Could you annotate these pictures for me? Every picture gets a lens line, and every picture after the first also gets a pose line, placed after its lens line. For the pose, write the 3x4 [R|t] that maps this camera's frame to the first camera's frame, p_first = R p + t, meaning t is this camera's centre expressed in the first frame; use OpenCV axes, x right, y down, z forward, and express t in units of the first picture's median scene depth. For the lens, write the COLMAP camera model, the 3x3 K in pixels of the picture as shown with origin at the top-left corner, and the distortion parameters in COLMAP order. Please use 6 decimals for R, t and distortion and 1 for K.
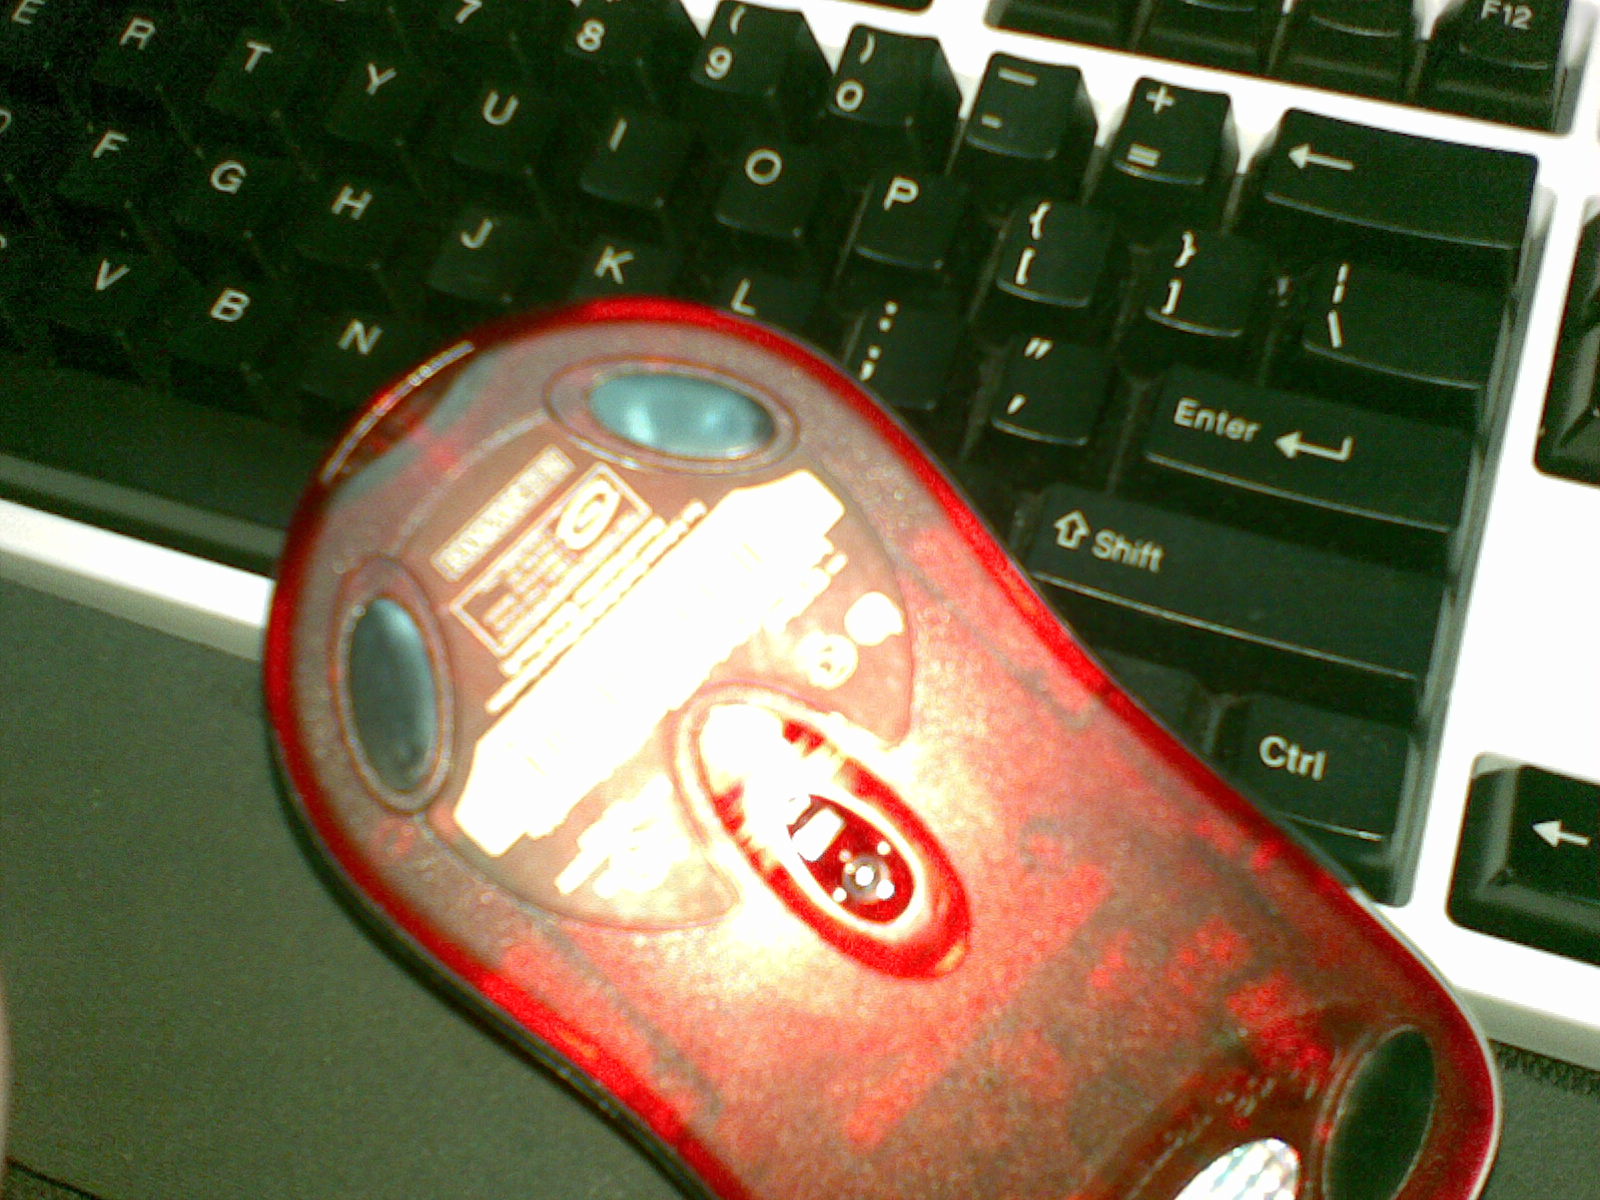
lens RADIAL K [[1623.7, 0, 818.7], [0, 1623.7, 605.6], [0, 0, 1]] dist [0.066714, -0.203534]
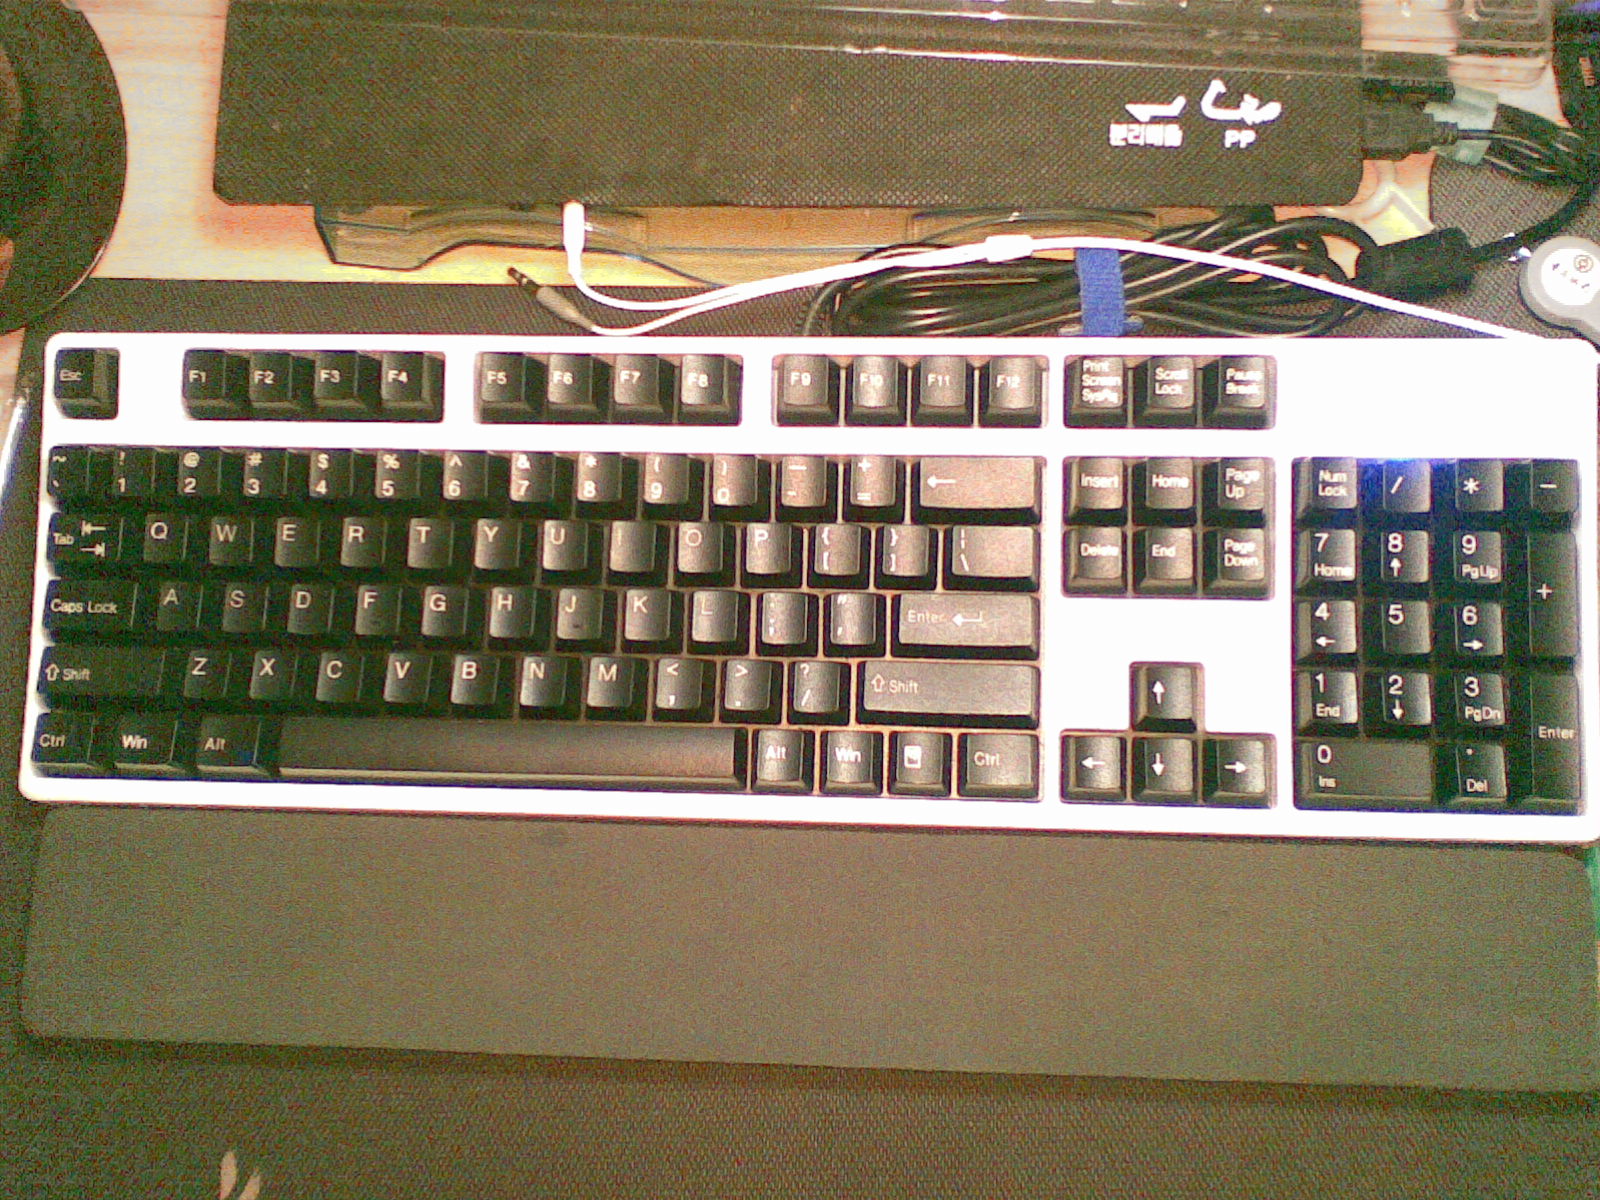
lens RADIAL K [[1655.4, 0, 820.0], [0, 1655.4, 591.2], [0, 0, 1]] dist [0.073915, -0.252199]
pose [[0.955776, -0.286668, 0.065680, -0.039953], [0.261363, 0.930339, 0.257214, -0.754914], [-0.134839, -0.228673, 0.964120, -1.175739]]
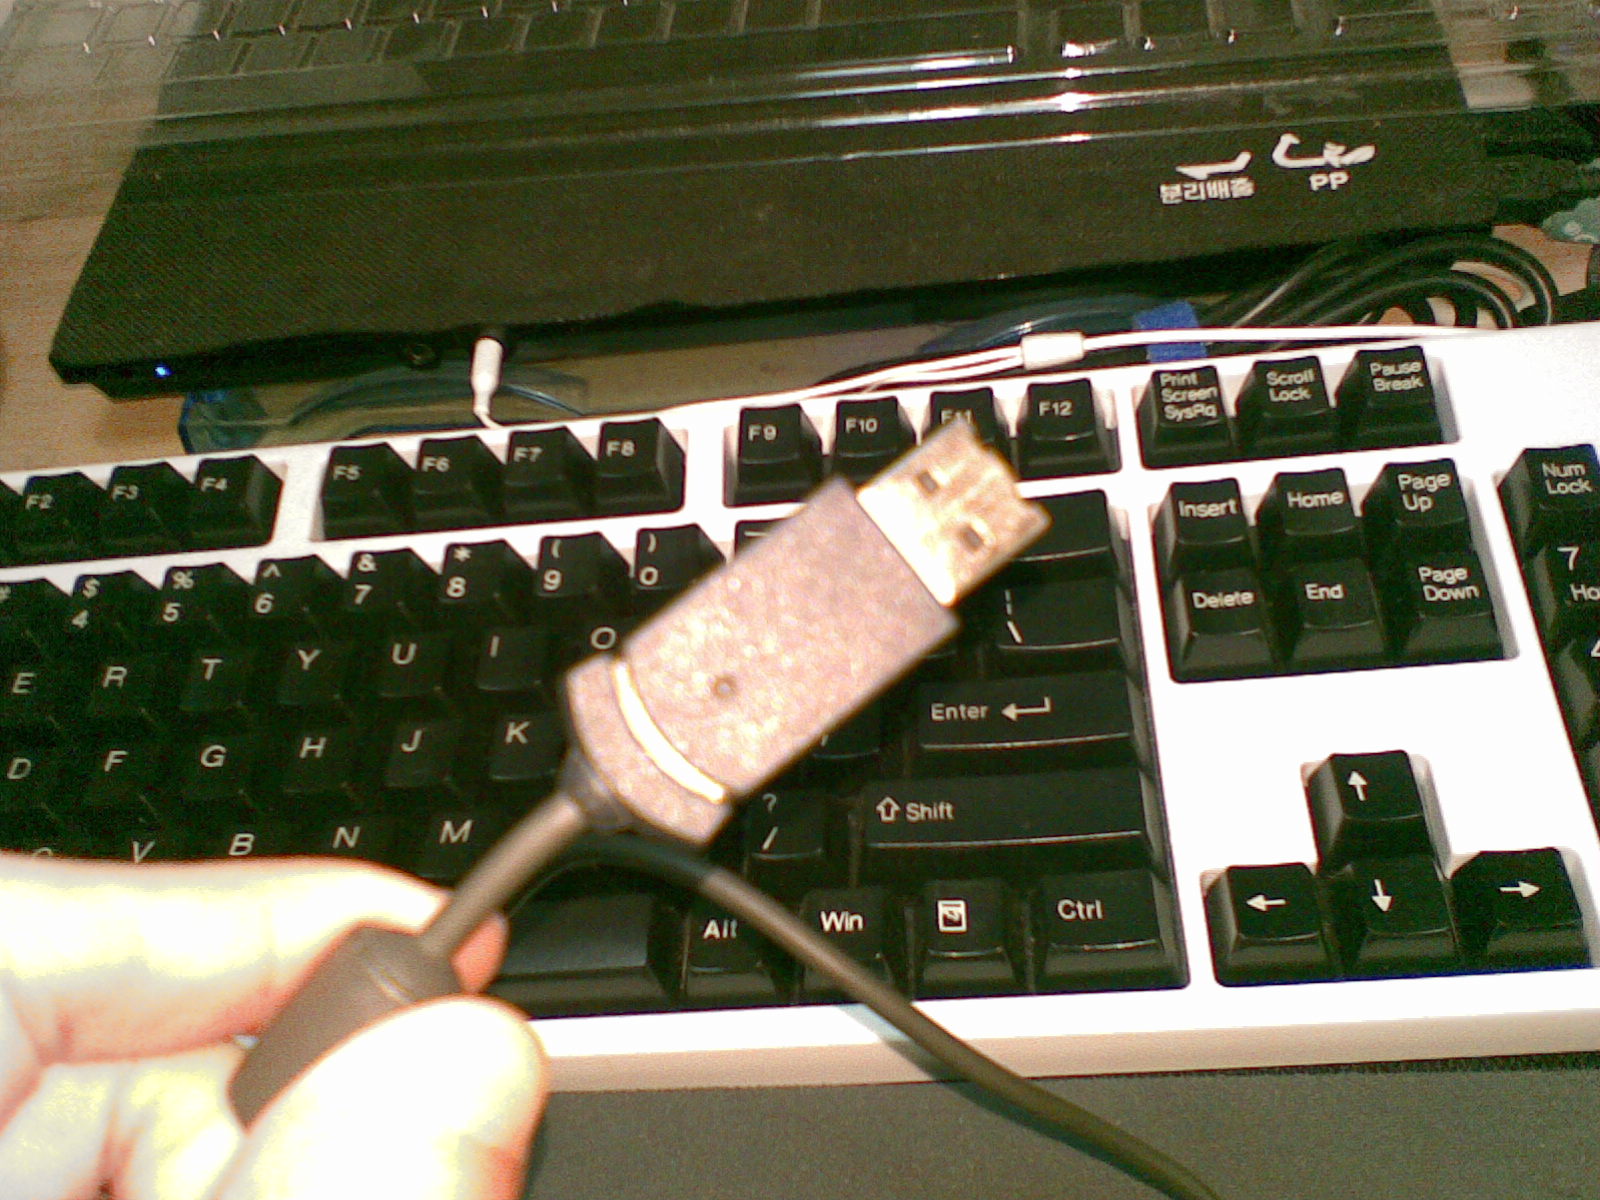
lens RADIAL K [[1623.7, 0, 818.7], [0, 1623.7, 605.6], [0, 0, 1]] dist [0.066714, -0.203534]
pose [[0.951018, -0.269453, 0.151527, -0.065719], [0.301165, 0.918158, -0.257460, 0.129288], [-0.069753, 0.290483, 0.954334, -0.381713]]
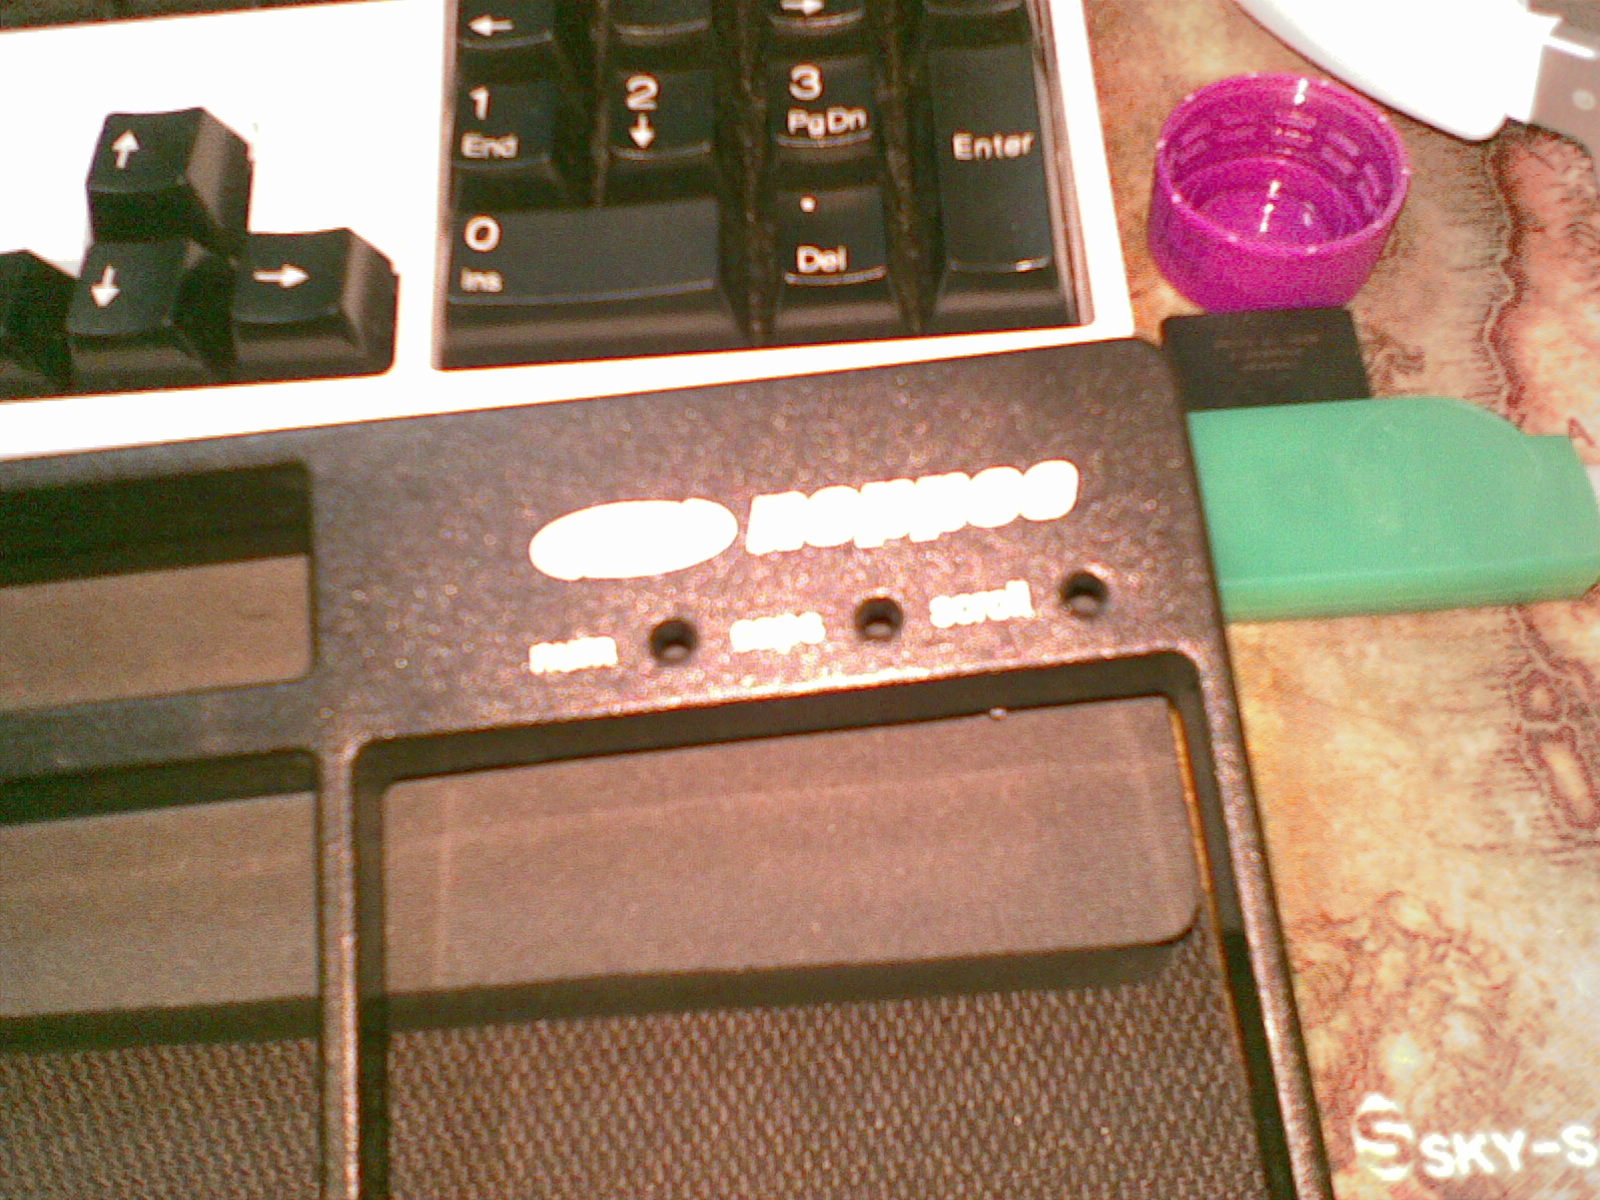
lens RADIAL K [[1655.4, 0, 820.0], [0, 1655.4, 591.2], [0, 0, 1]] dist [0.073915, -0.252199]
pose [[0.926721, -0.314088, 0.206245, 0.594081], [0.321392, 0.946944, -0.002019, 0.437414], [-0.194669, 0.068156, 0.978498, -0.162083]]
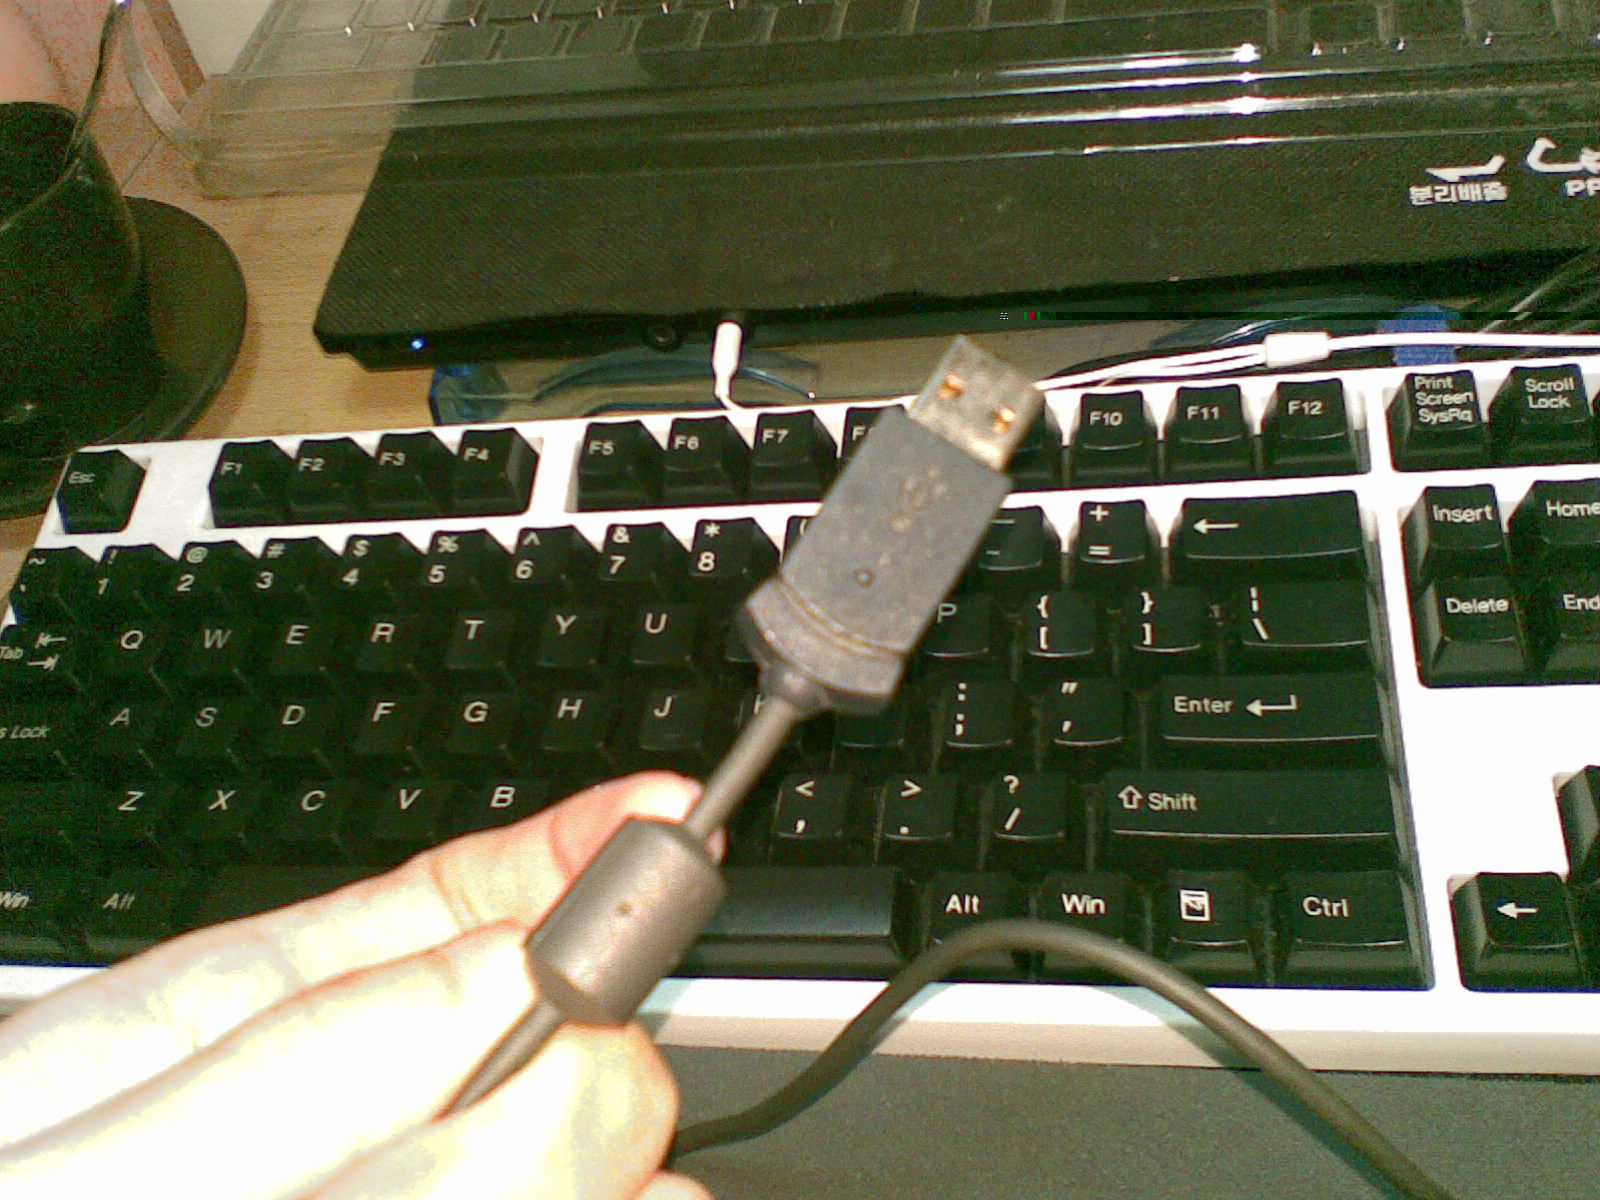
lens RADIAL K [[1623.7, 0, 818.7], [0, 1623.7, 605.6], [0, 0, 1]] dist [0.066714, -0.203534]
pose [[0.971714, -0.227755, 0.062452, -0.155248], [0.236115, 0.931660, -0.276152, 0.120752], [0.004711, 0.283087, 0.959083, -0.410714]]
